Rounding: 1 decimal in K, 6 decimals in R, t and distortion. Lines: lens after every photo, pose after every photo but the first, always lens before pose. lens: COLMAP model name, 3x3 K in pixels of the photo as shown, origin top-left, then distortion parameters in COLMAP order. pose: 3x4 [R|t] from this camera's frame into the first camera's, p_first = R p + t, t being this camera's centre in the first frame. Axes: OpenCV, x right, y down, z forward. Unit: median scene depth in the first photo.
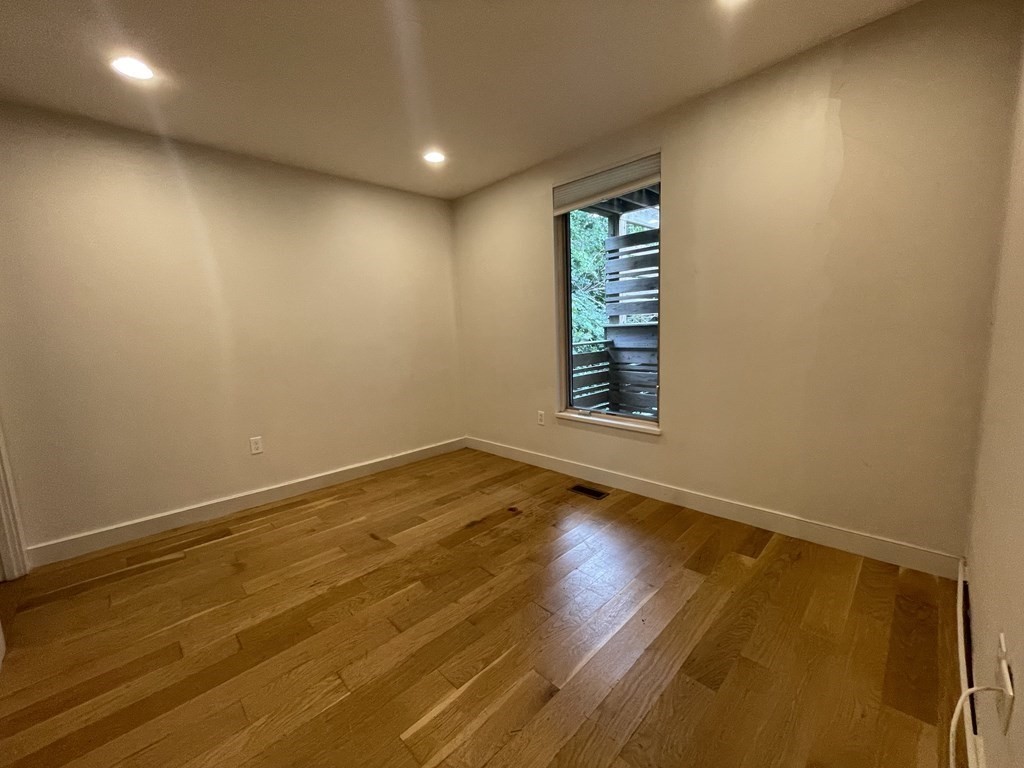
lens RADIAL K [[413.8, 0, 513.8], [0, 413.8, 382.3], [0, 0, 1]] dist [0.003967, 0.000690]
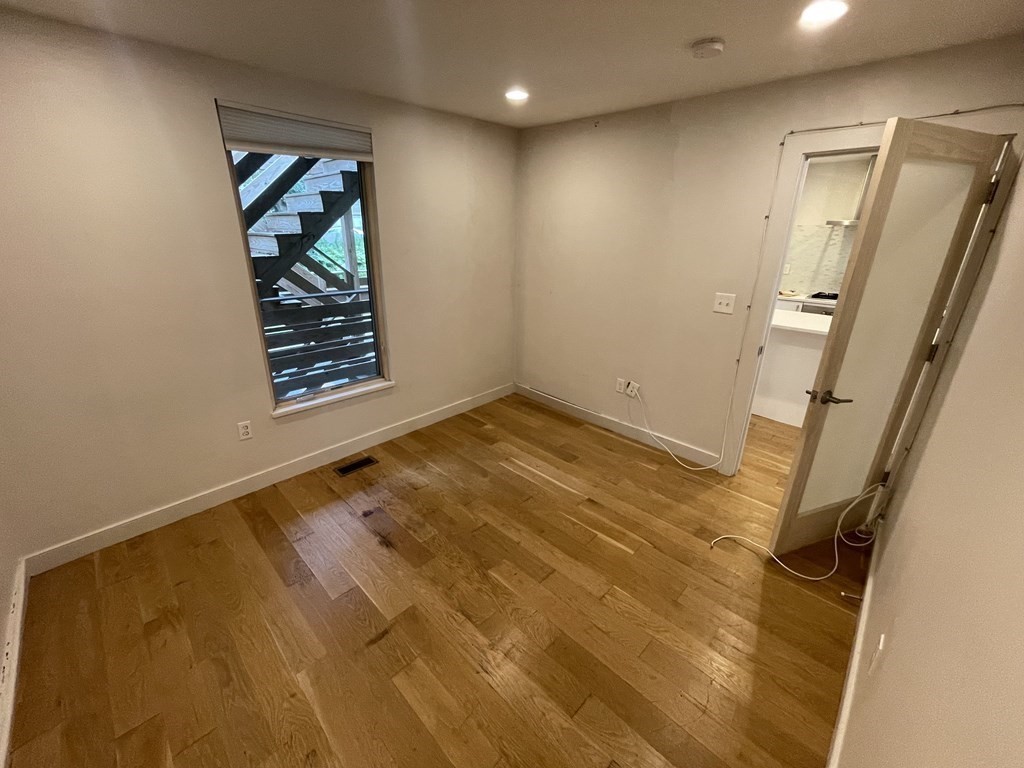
lens RADIAL K [[413.8, 0, 506.1], [0, 413.8, 383.9], [0, 0, 1]] dist [0.003967, 0.000690]
pose [[-0.006517, -0.309485, 0.950882, -0.800758], [0.130788, 0.942470, 0.307644, -0.208258], [-0.991389, 0.126369, 0.034335, 0.640038]]
